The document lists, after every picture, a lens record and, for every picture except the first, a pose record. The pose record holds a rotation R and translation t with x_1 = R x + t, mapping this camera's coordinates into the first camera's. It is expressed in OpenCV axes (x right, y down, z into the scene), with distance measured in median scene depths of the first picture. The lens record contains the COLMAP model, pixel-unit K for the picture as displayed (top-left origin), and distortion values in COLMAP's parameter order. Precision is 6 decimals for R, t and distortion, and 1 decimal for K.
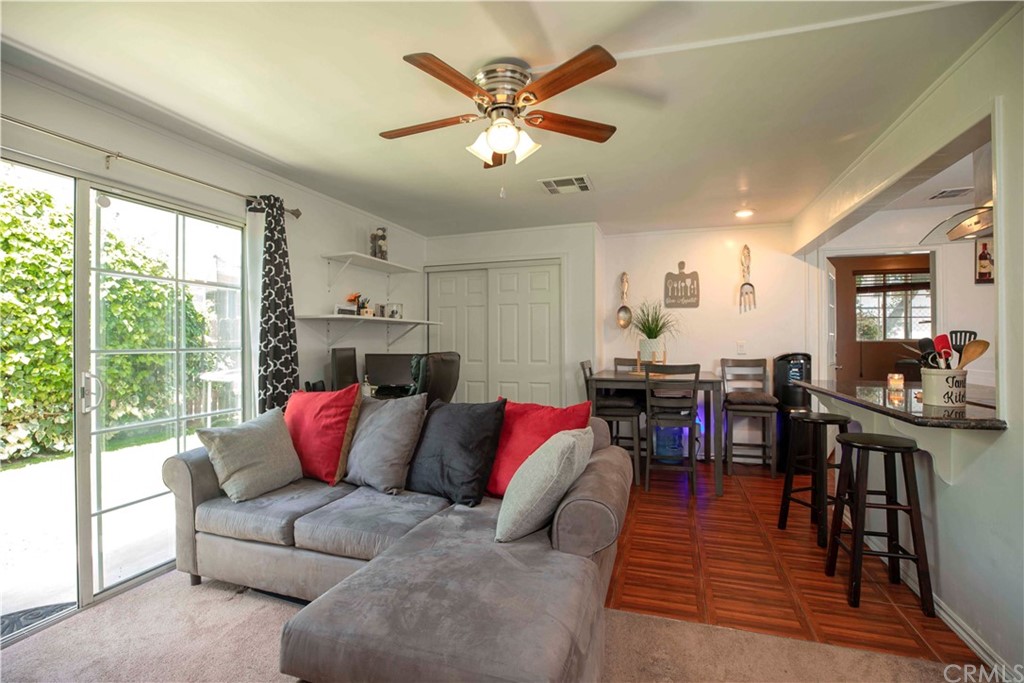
lens RADIAL K [[470.5, 0, 512.0], [0, 470.5, 341.5], [0, 0, 1]] dist [-0.039585, 0.013326]
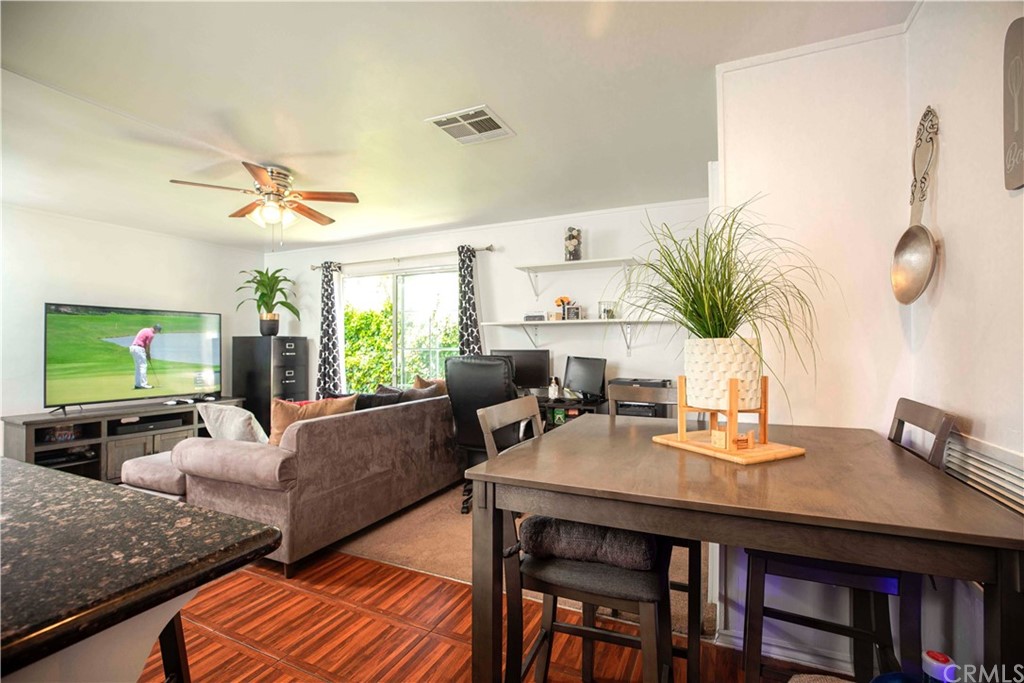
lens RADIAL K [[470.5, 0, 512.0], [0, 470.5, 341.5], [0, 0, 1]] dist [-0.039585, 0.013326]
pose [[-0.127976, -0.003643, -0.991771, 0.754531], [0.001135, 0.999992, -0.003820, -0.002883], [0.991777, -0.001614, -0.127970, 1.063774]]
